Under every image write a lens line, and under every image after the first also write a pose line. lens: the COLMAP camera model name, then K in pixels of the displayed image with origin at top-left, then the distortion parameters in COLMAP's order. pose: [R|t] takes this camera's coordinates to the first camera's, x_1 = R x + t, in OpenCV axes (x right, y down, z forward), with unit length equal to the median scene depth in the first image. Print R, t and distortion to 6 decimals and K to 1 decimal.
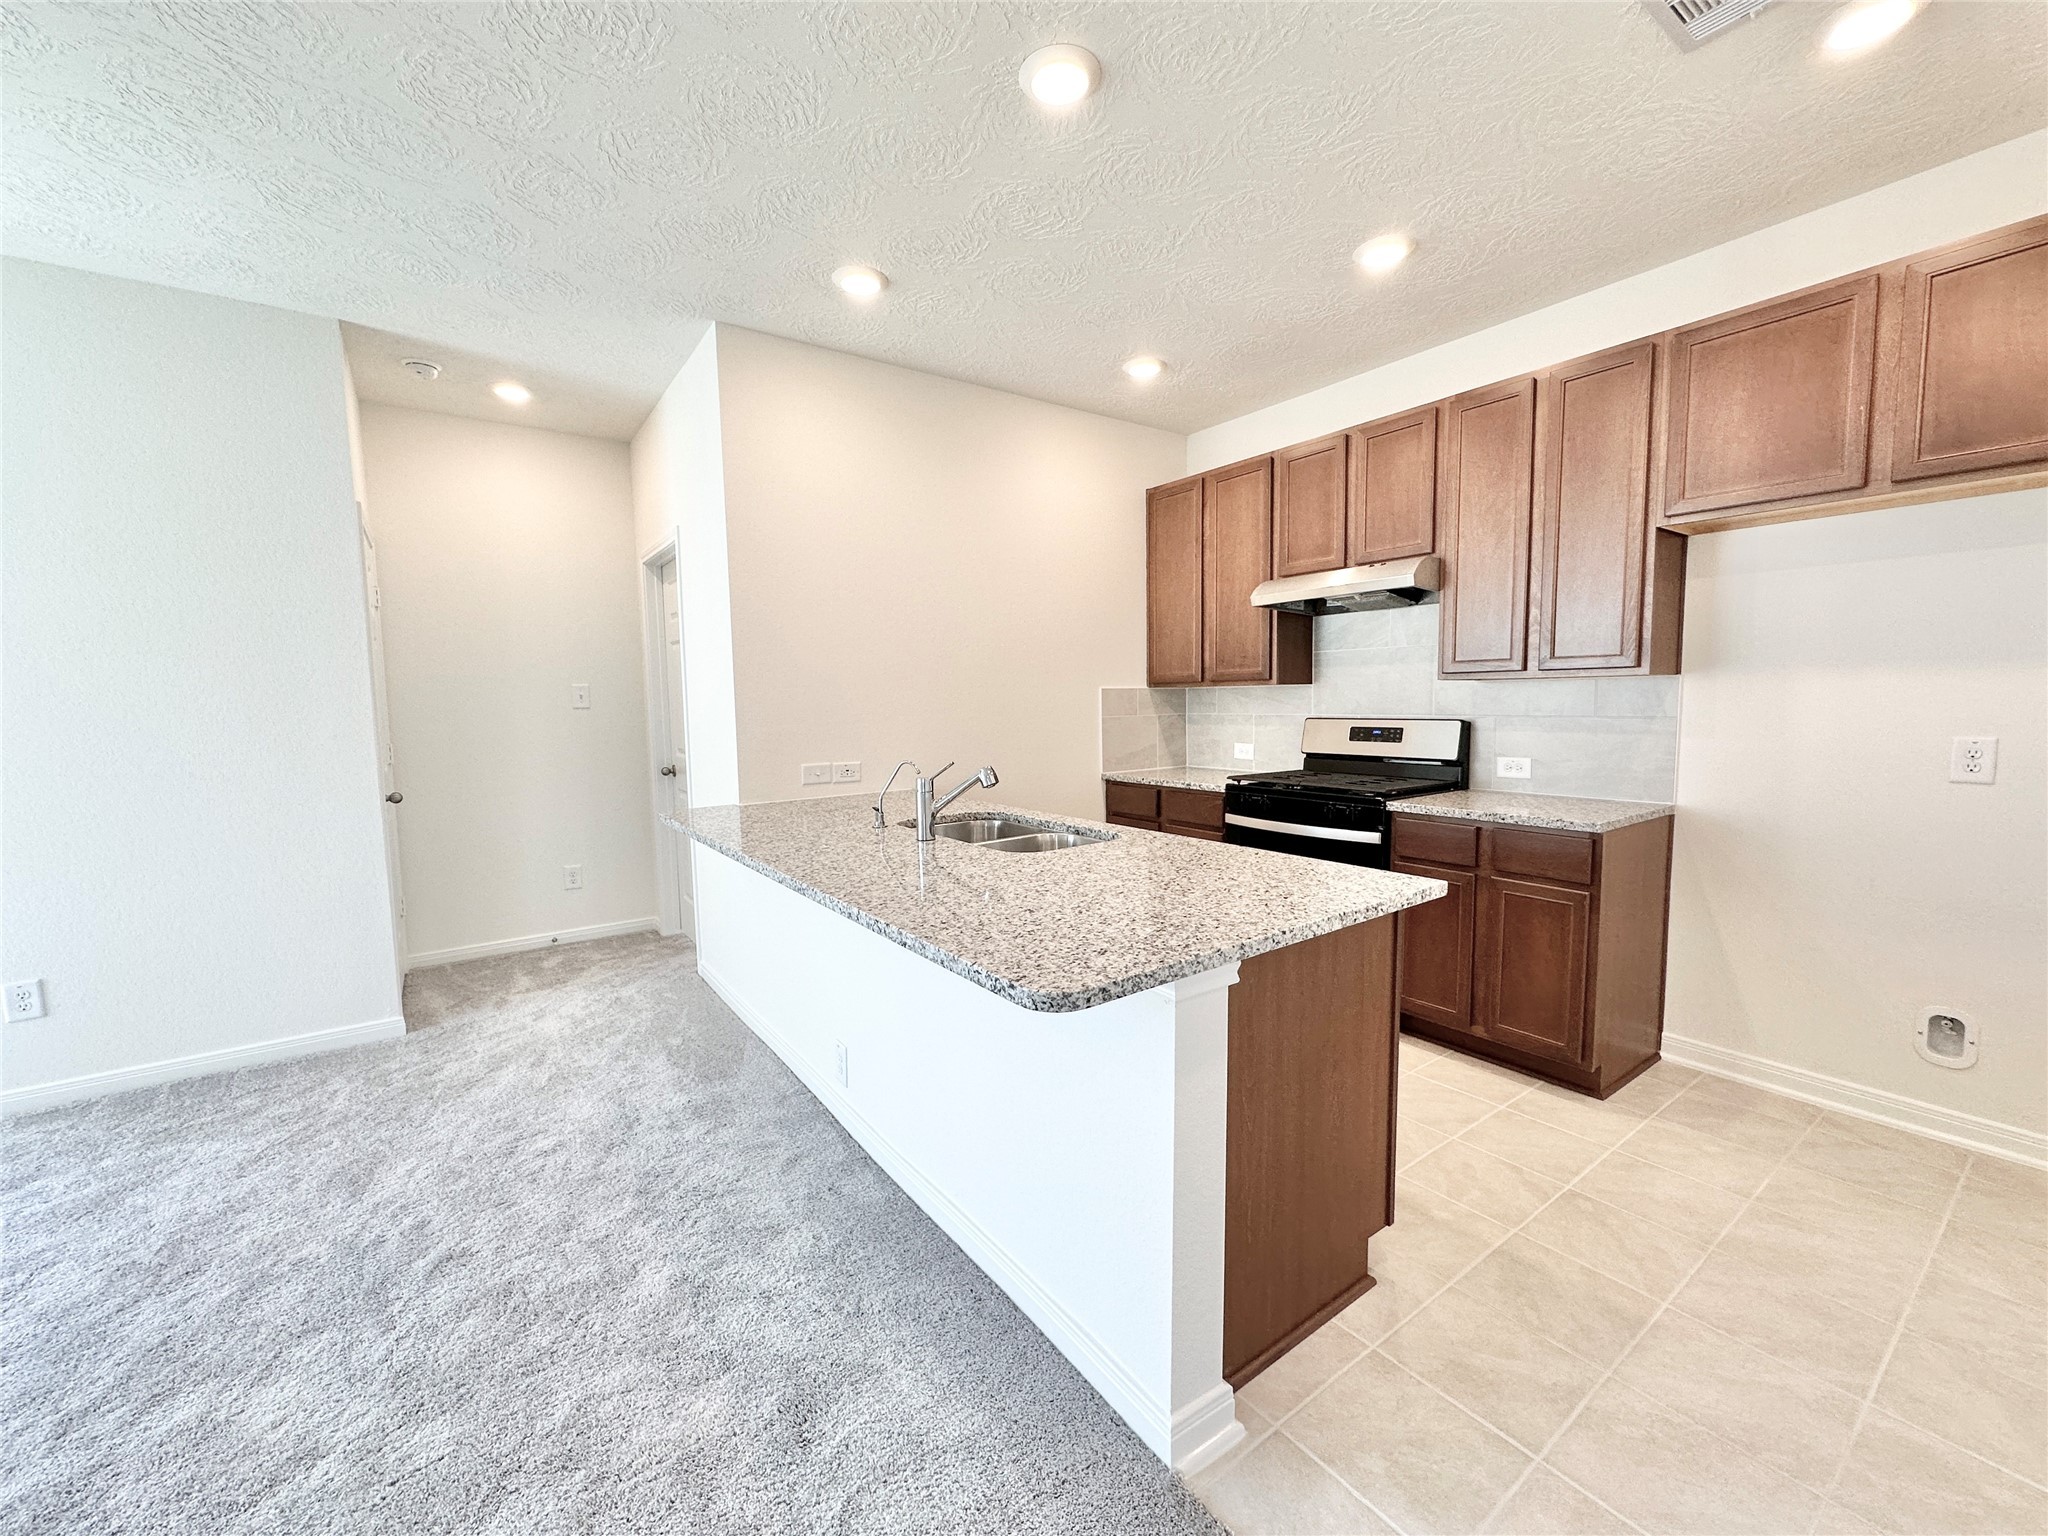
lens RADIAL K [[820.2, 0, 1017.0], [0, 820.2, 766.1], [0, 0, 1]] dist [-0.001910, 0.000873]
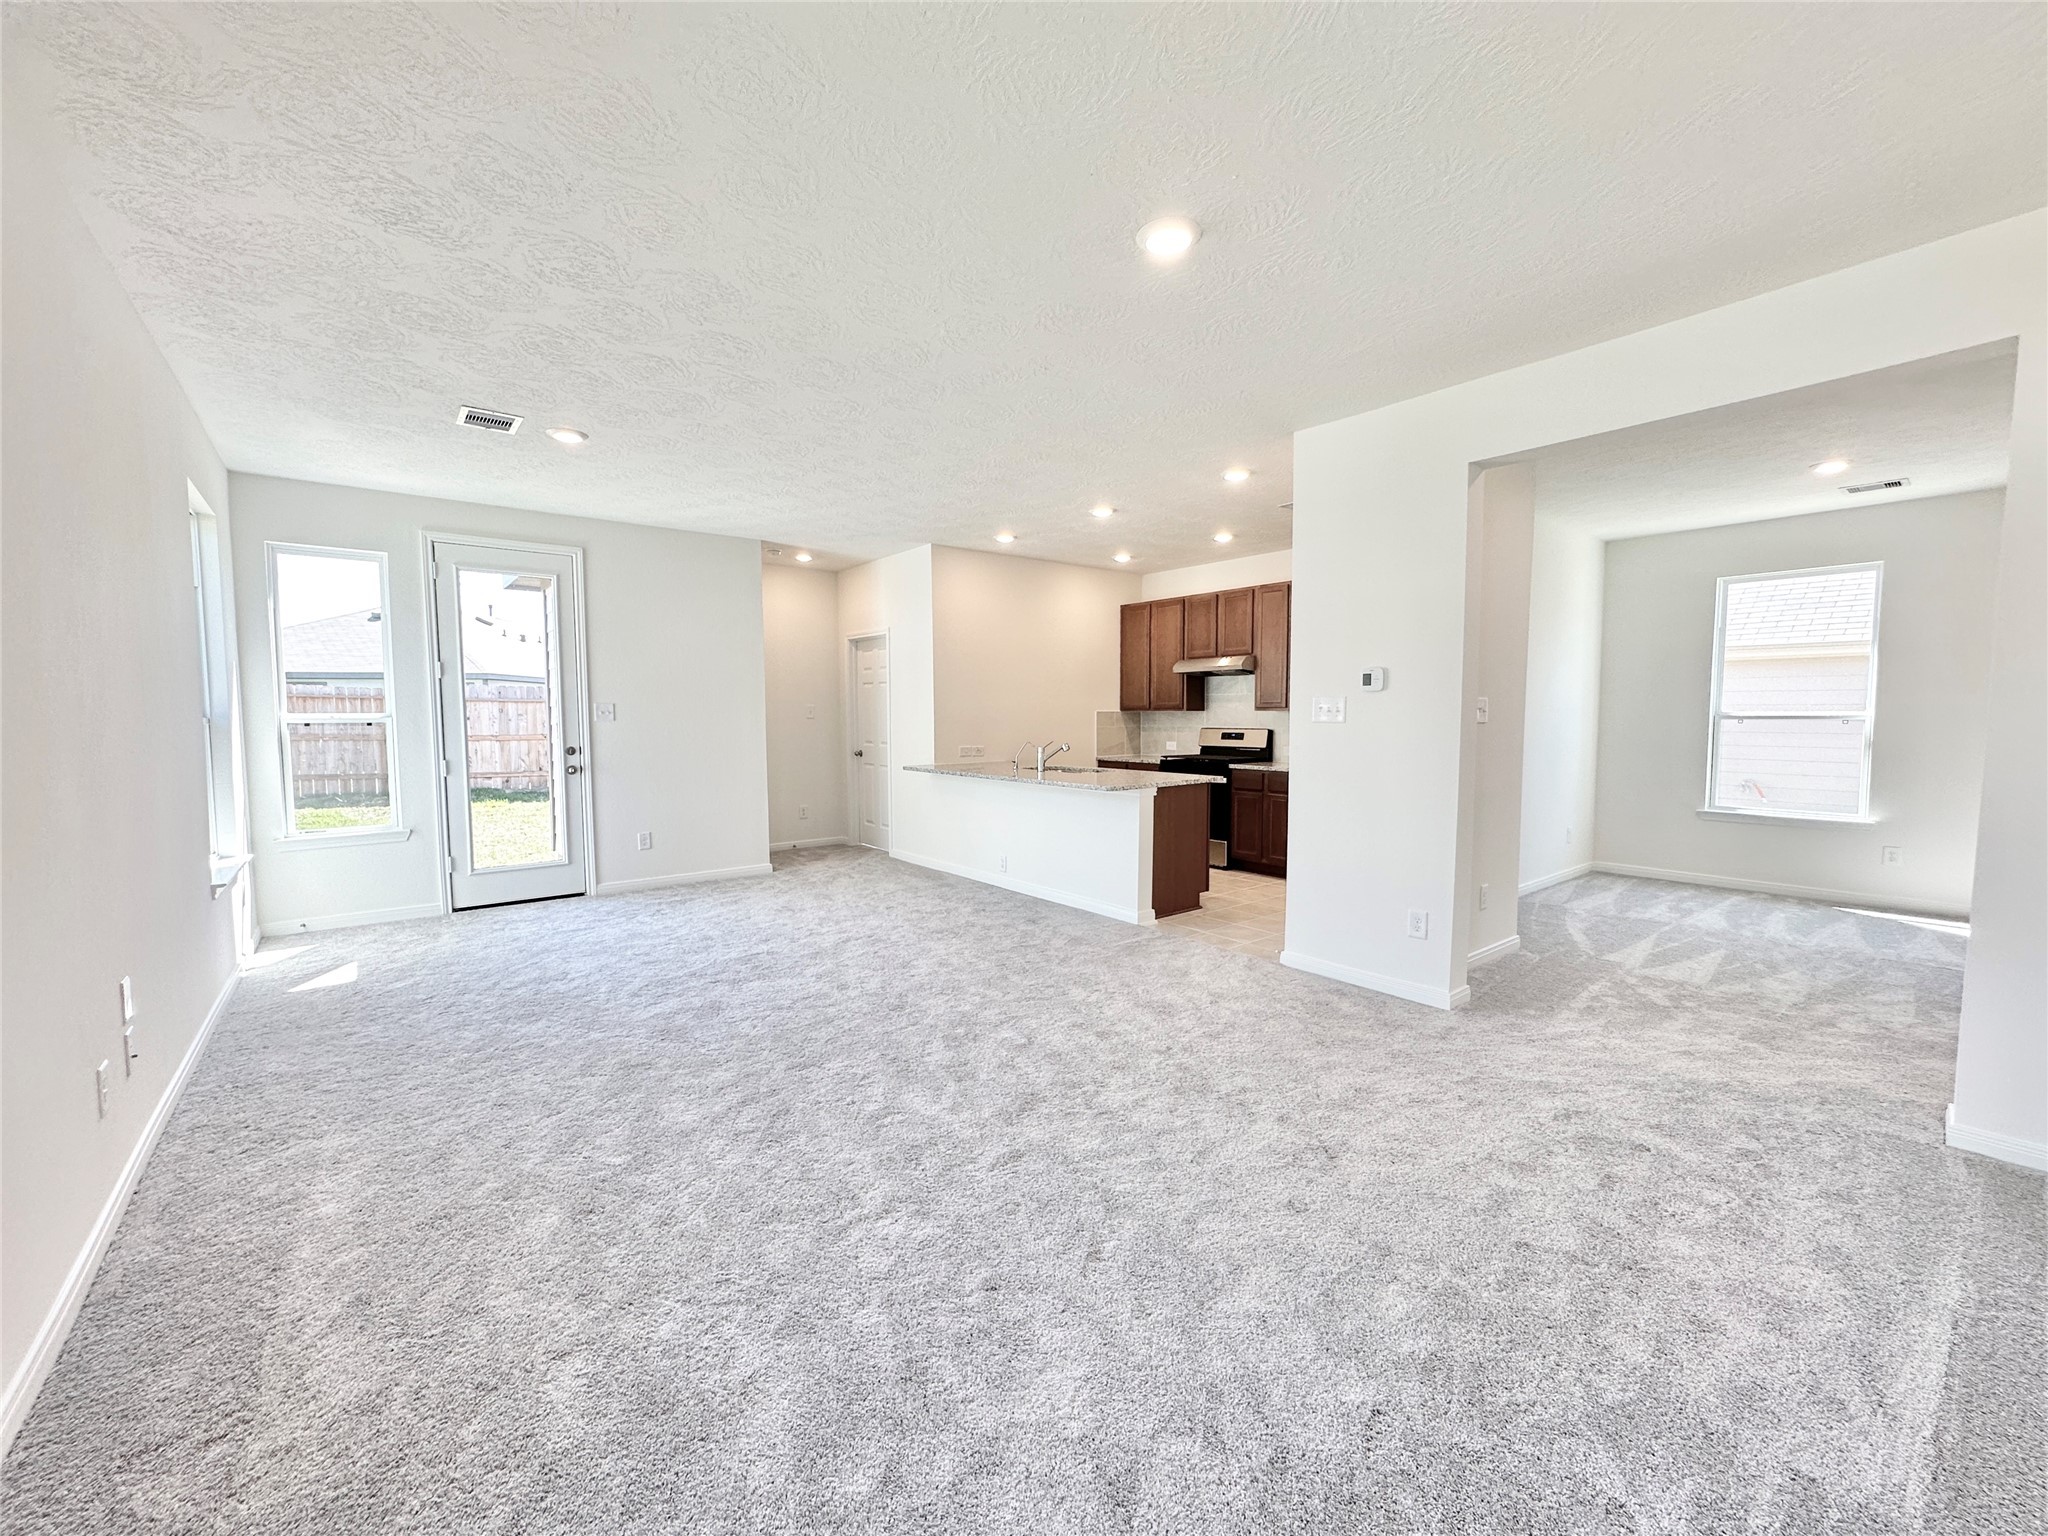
lens RADIAL K [[820.2, 0, 1021.2], [0, 820.2, 775.9], [0, 0, 1]] dist [-0.001910, 0.000873]
pose [[0.997880, 0.009423, 0.064393, -0.216600], [-0.008877, 0.999922, -0.008757, 0.081197], [-0.064471, 0.008166, 0.997886, -0.990178]]
